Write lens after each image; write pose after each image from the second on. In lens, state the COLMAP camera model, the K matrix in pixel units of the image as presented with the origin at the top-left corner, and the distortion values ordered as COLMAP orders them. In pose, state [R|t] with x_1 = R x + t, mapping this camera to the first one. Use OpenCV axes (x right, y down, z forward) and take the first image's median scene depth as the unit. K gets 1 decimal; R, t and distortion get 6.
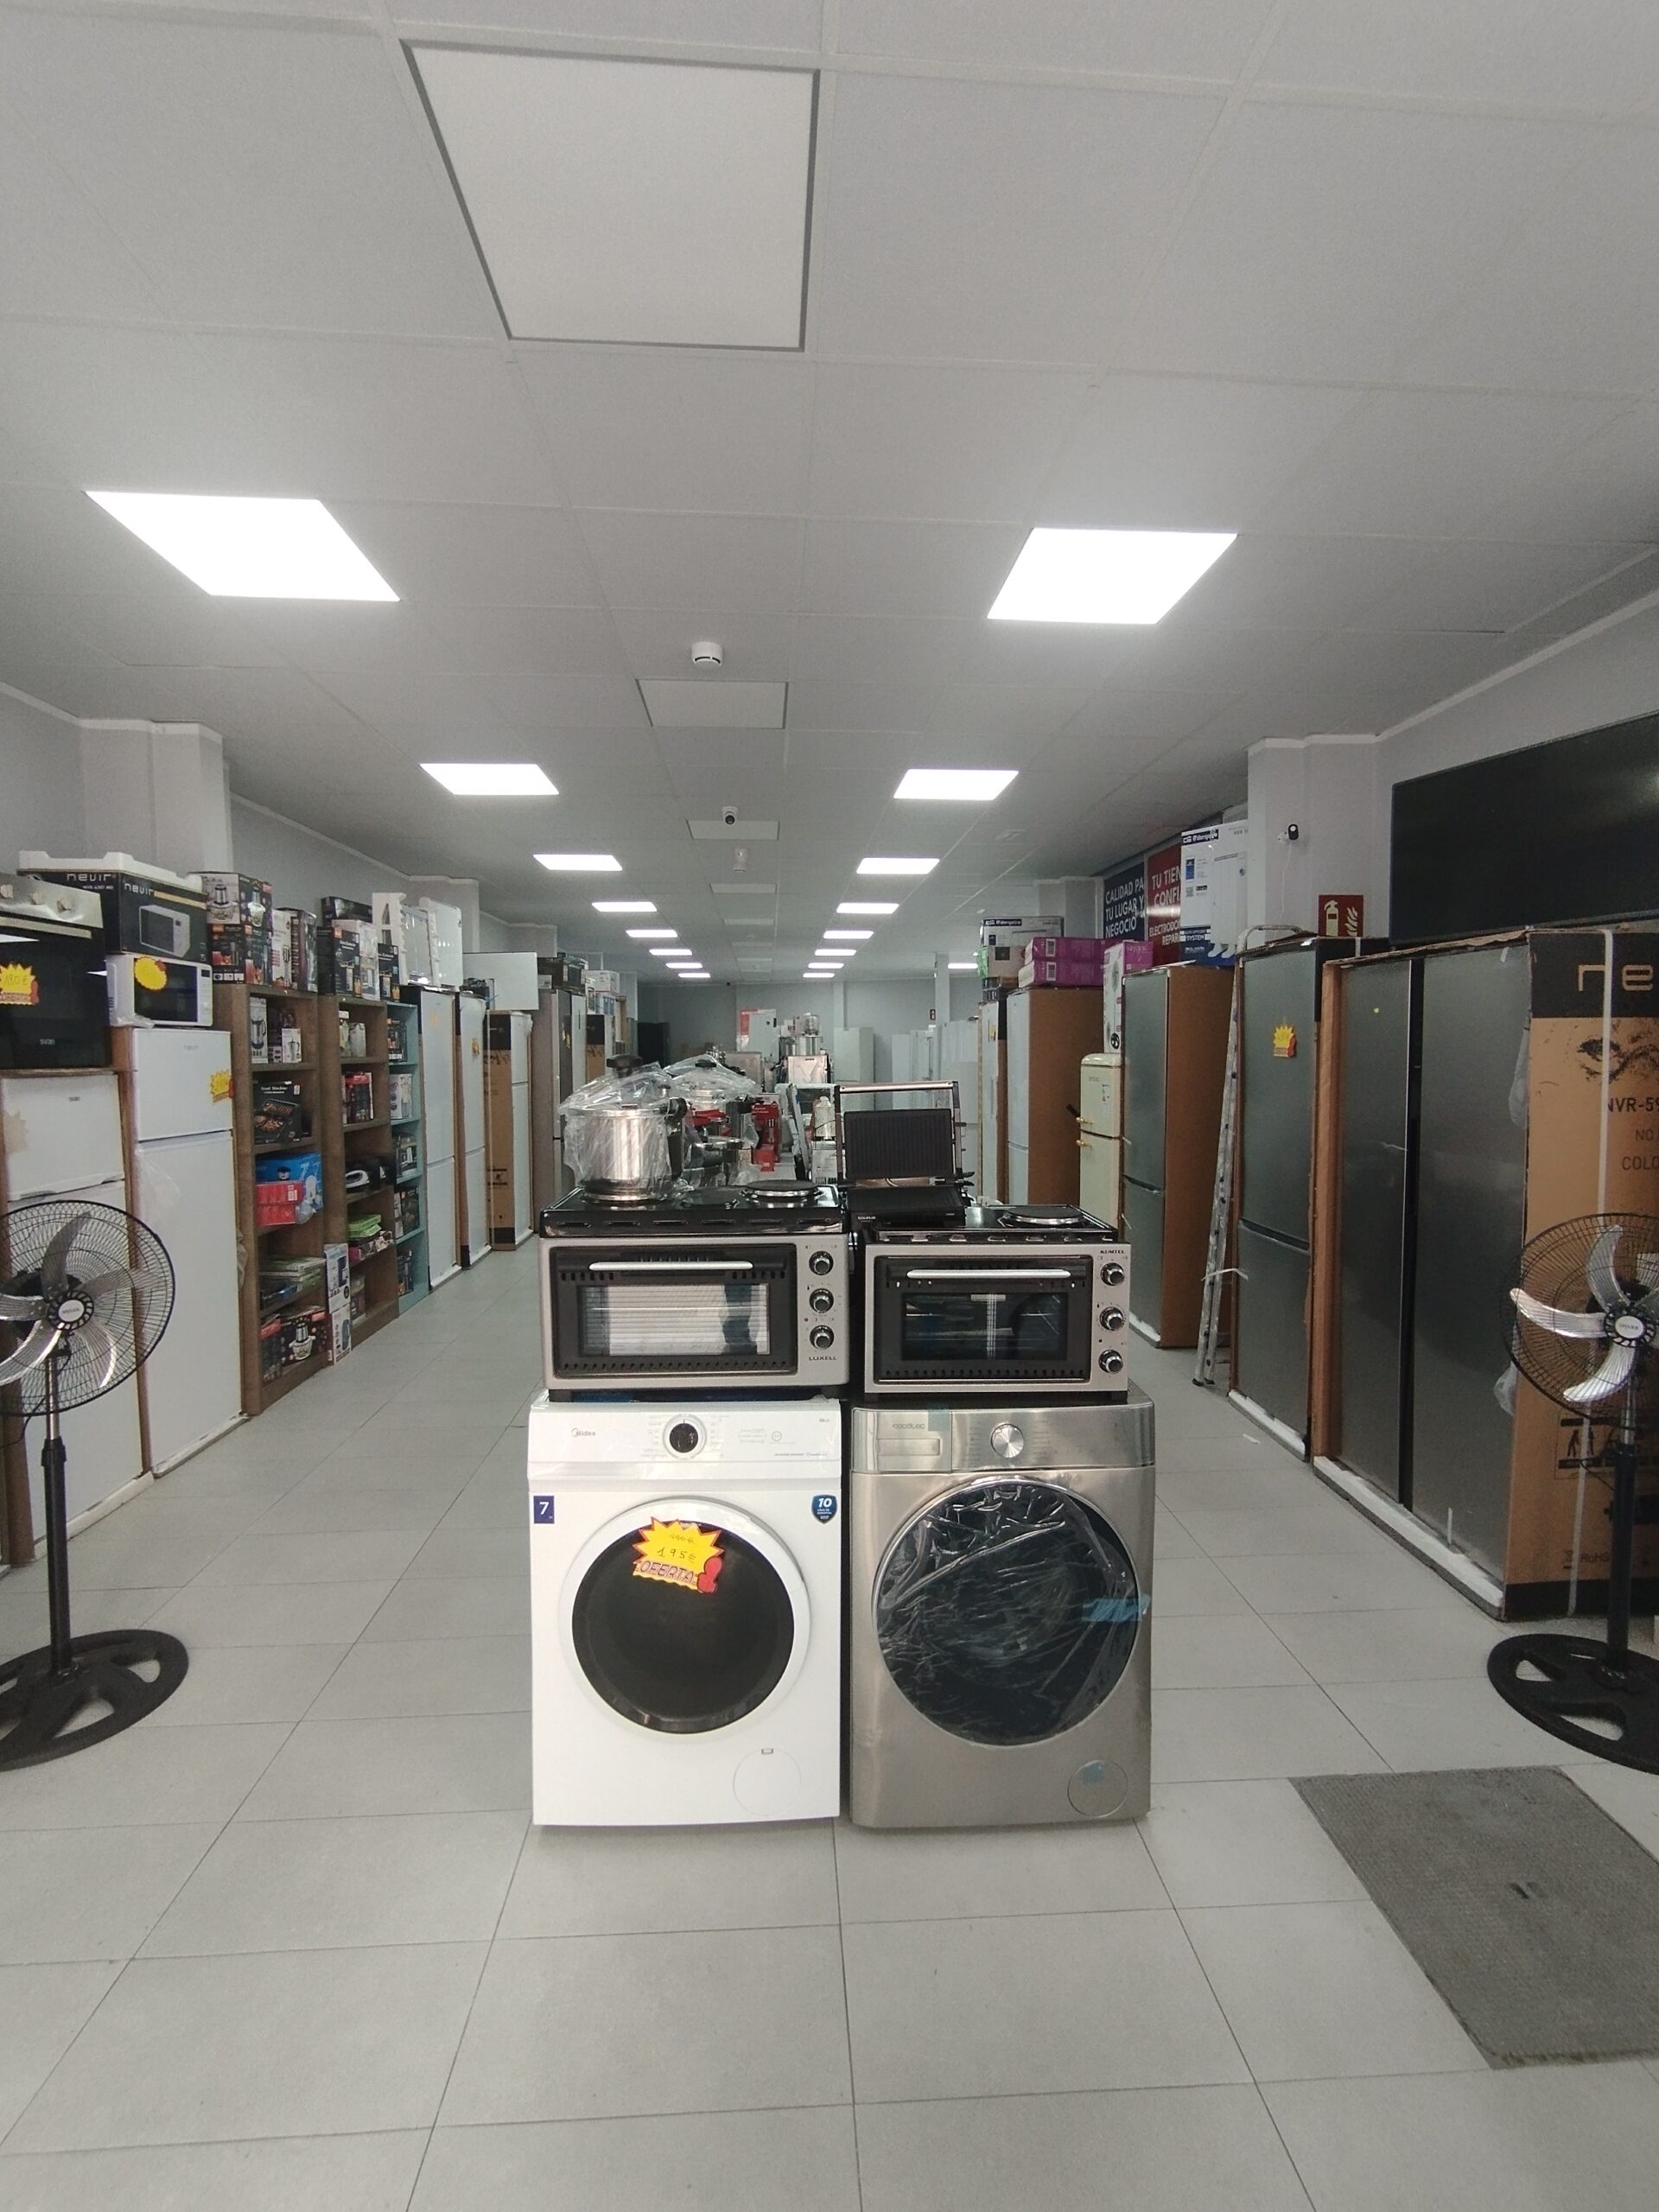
lens RADIAL K [[1002.8, 0, 829.5], [0, 1002.8, 1106.0], [0, 0, 1]] dist [0.005317, 0.000972]
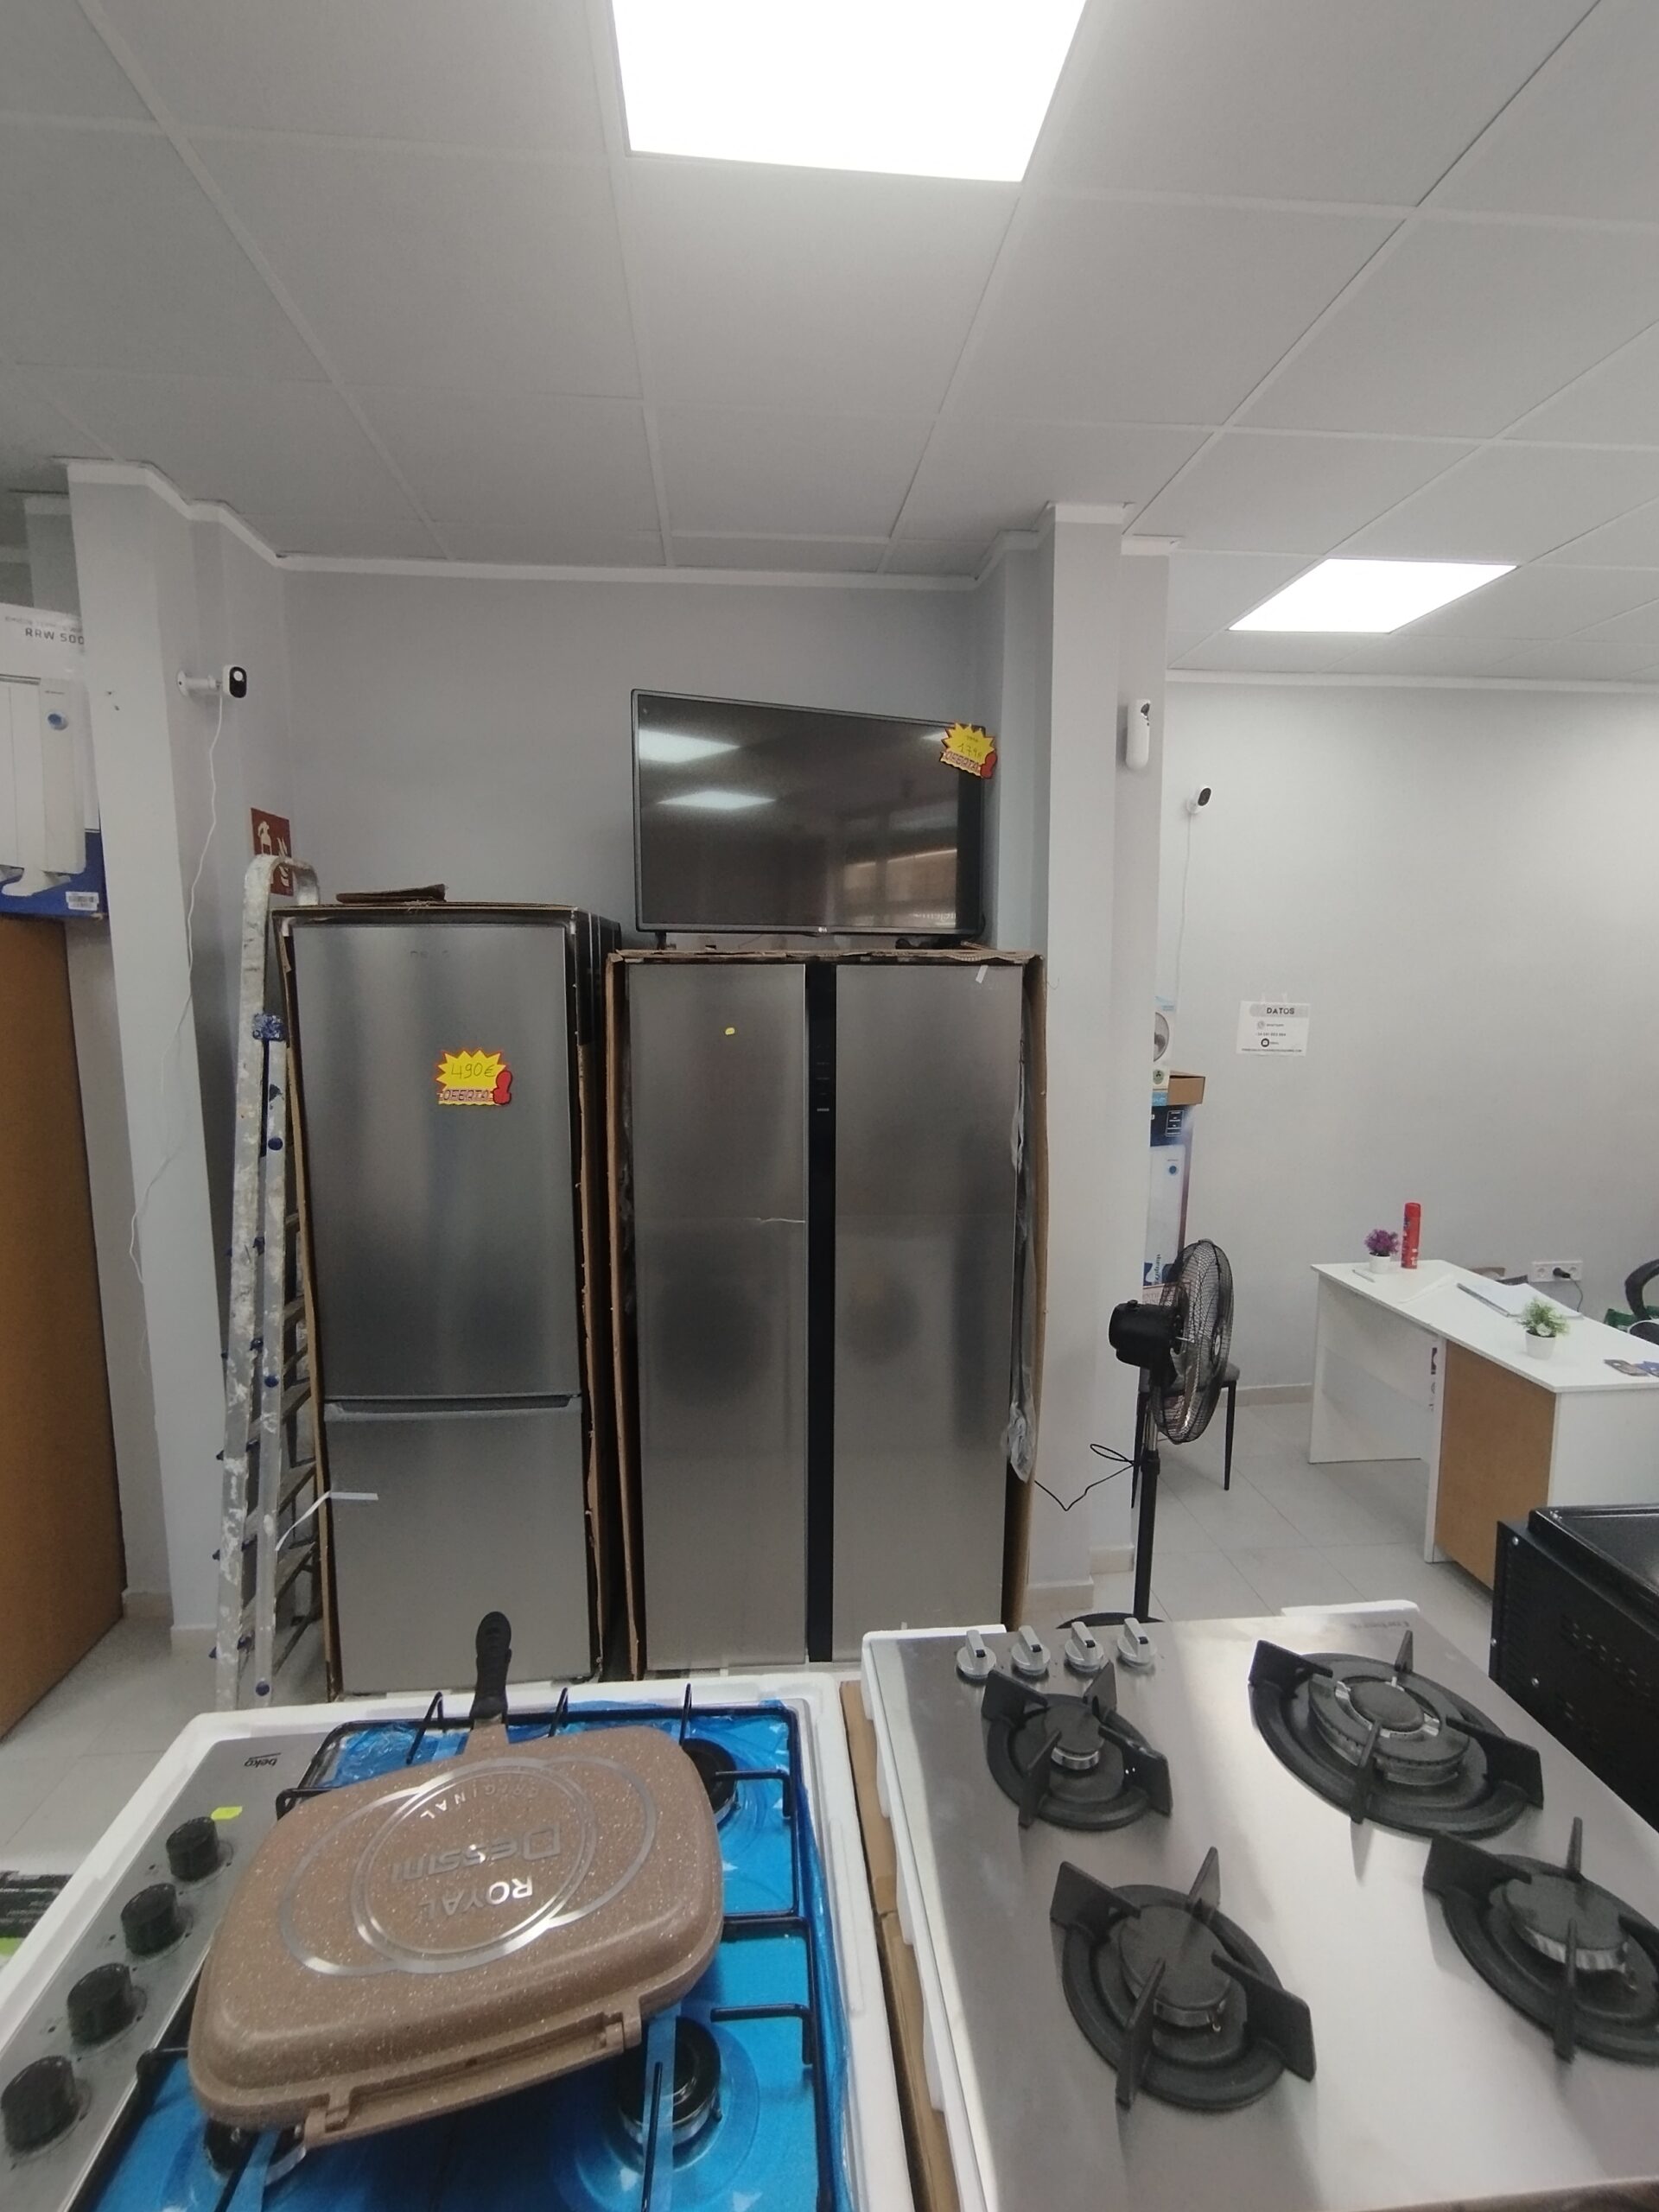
lens RADIAL K [[1002.8, 0, 829.5], [0, 1002.8, 1106.0], [0, 0, 1]] dist [0.005317, 0.000972]
pose [[-0.028050, -0.124375, 0.991839, -0.130458], [0.064205, 0.989956, 0.125954, -0.110143], [-0.997542, 0.067214, -0.019783, 0.822901]]
